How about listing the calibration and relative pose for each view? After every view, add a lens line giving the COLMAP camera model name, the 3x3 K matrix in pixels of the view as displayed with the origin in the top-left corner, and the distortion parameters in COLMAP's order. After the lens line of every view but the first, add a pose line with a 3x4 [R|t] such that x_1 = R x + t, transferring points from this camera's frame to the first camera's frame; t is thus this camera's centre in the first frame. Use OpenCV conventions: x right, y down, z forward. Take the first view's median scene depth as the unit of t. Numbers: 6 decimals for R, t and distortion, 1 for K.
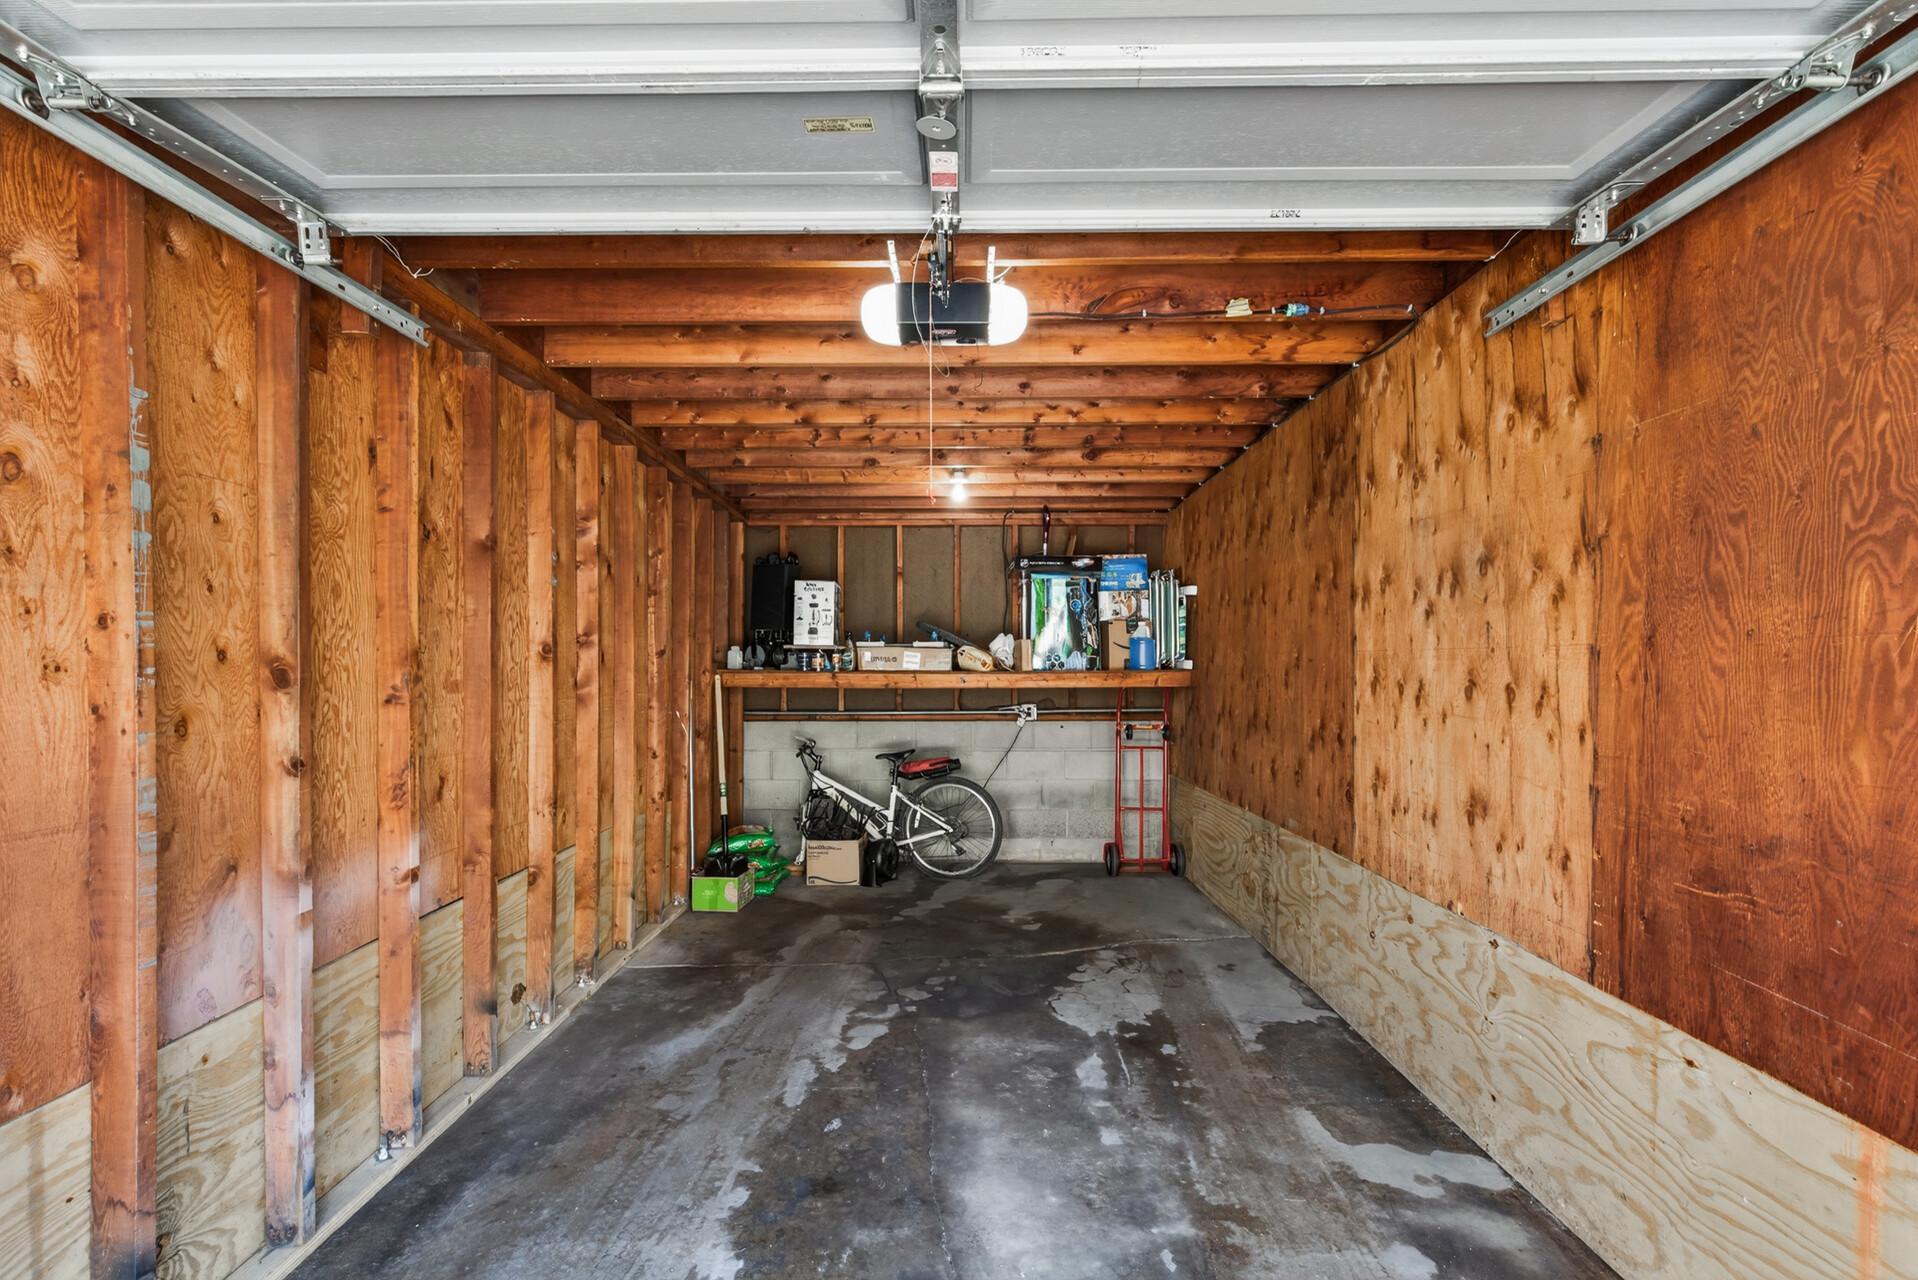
lens RADIAL K [[876.7, 0, 959.0], [0, 876.7, 640.0], [0, 0, 1]] dist [0.005829, -0.001179]
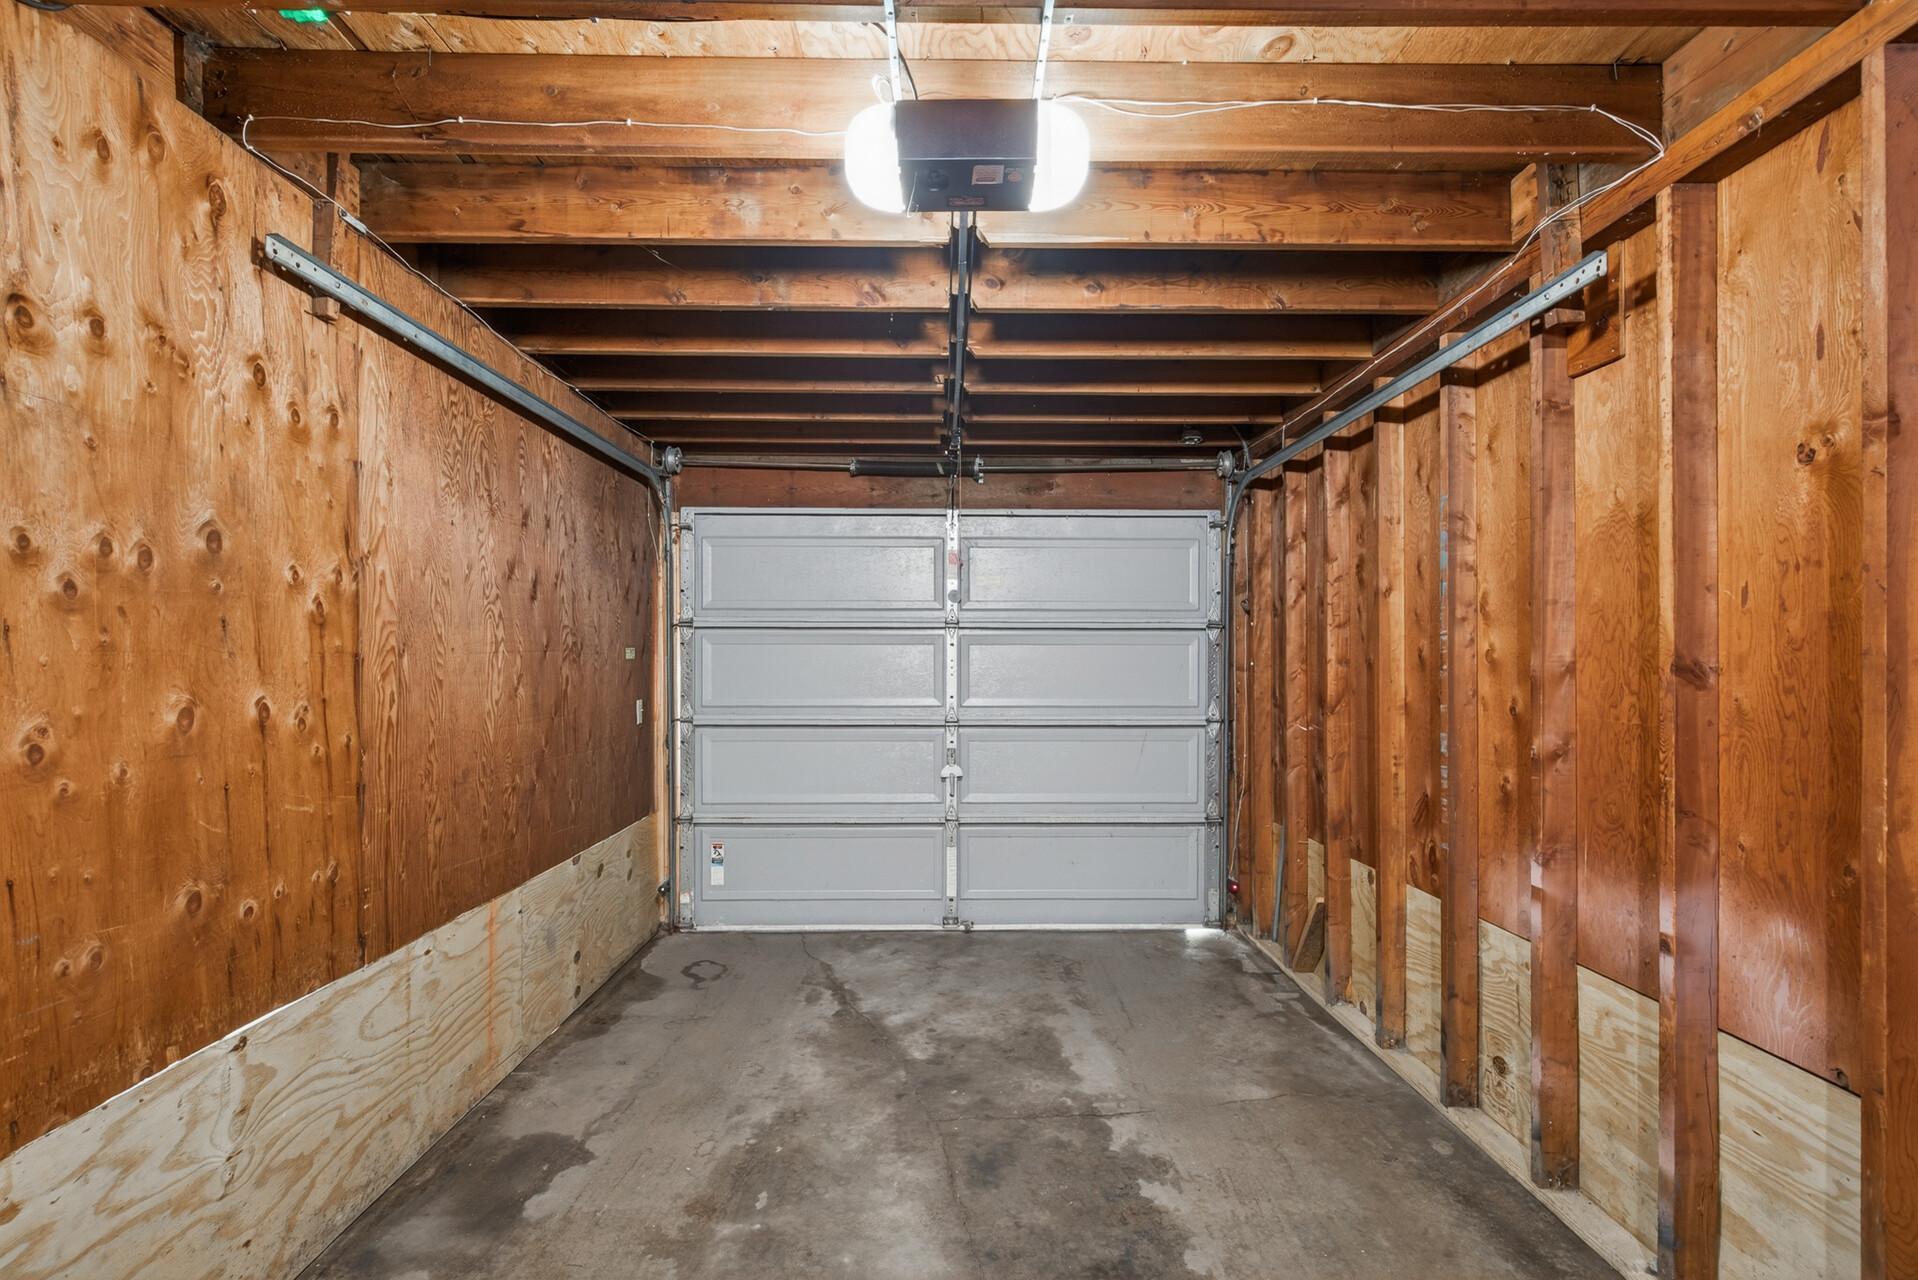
lens RADIAL K [[876.7, 0, 959.0], [0, 876.7, 640.0], [0, 0, 1]] dist [0.005829, -0.001179]
pose [[-0.999814, 0.007364, -0.017798, 0.001432], [0.008115, 0.999062, -0.042547, 0.040717], [0.017468, -0.042684, -0.998936, 2.075099]]
